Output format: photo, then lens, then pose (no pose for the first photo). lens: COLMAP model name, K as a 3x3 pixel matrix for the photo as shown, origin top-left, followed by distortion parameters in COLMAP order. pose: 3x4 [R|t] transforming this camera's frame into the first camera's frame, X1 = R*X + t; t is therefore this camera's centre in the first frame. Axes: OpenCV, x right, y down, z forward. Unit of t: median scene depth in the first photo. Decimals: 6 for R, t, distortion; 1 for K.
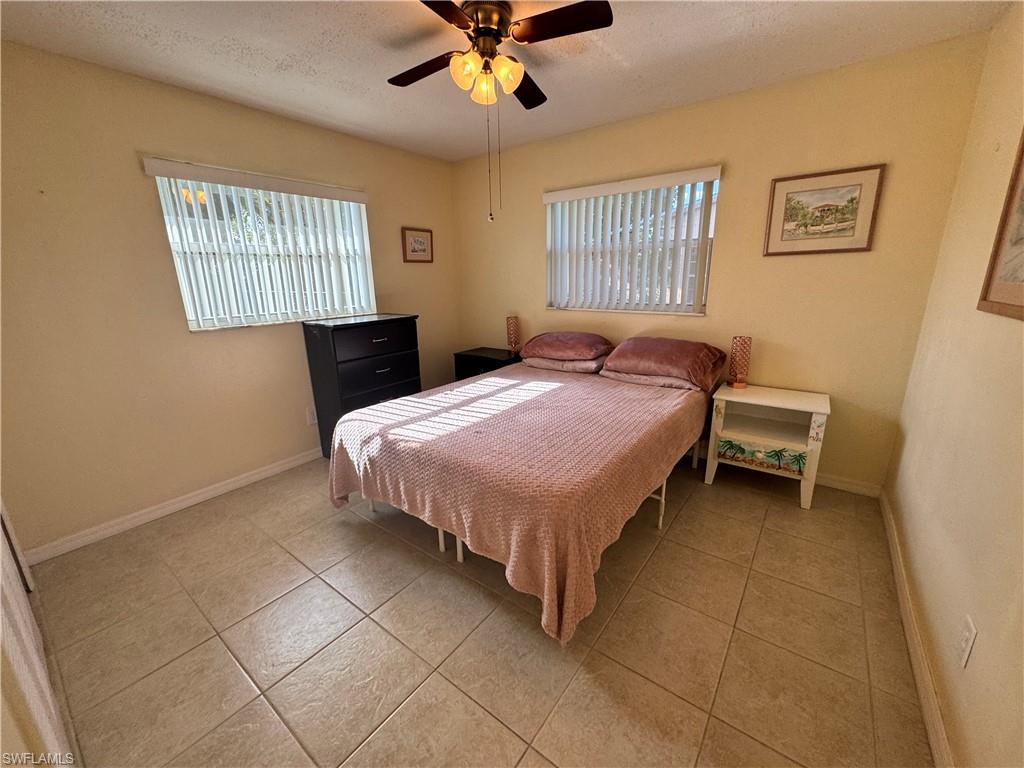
lens RADIAL K [[407.5, 0, 512.0], [0, 407.5, 384.0], [0, 0, 1]] dist [-0.000614, 0.000168]
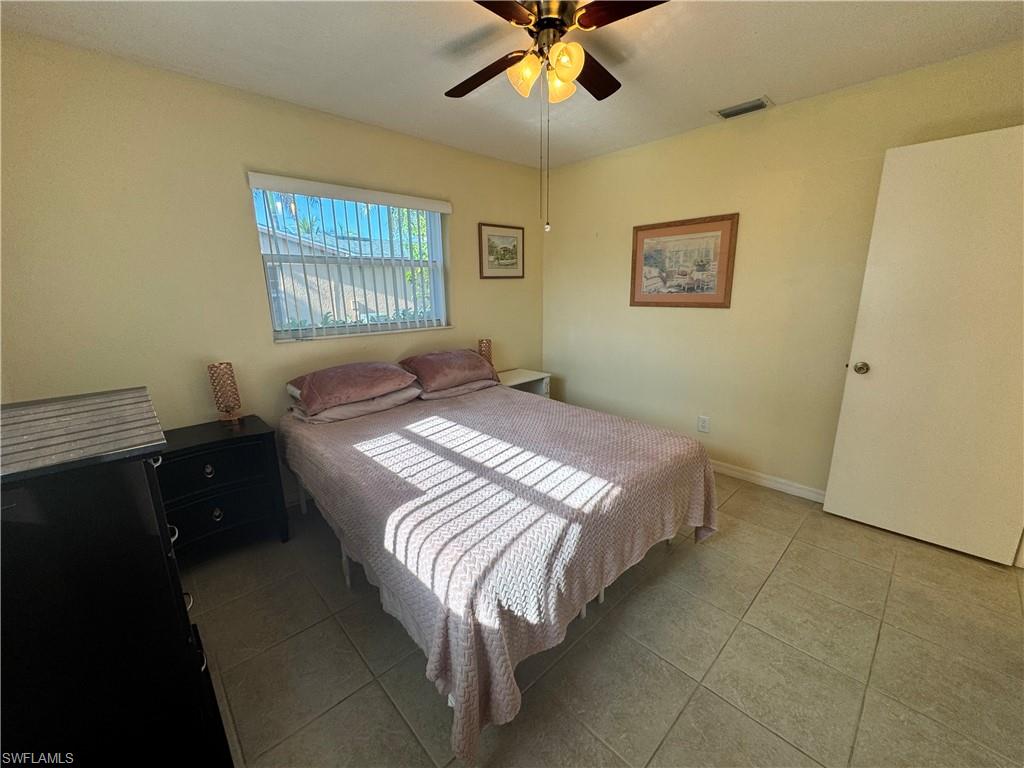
lens RADIAL K [[407.5, 0, 512.0], [0, 407.5, 384.0], [0, 0, 1]] dist [-0.000614, 0.000168]
pose [[0.173600, -0.215986, 0.960840, -0.774449], [0.264876, 0.949943, 0.165679, -0.191356], [-0.948527, 0.225742, 0.222120, 0.726494]]
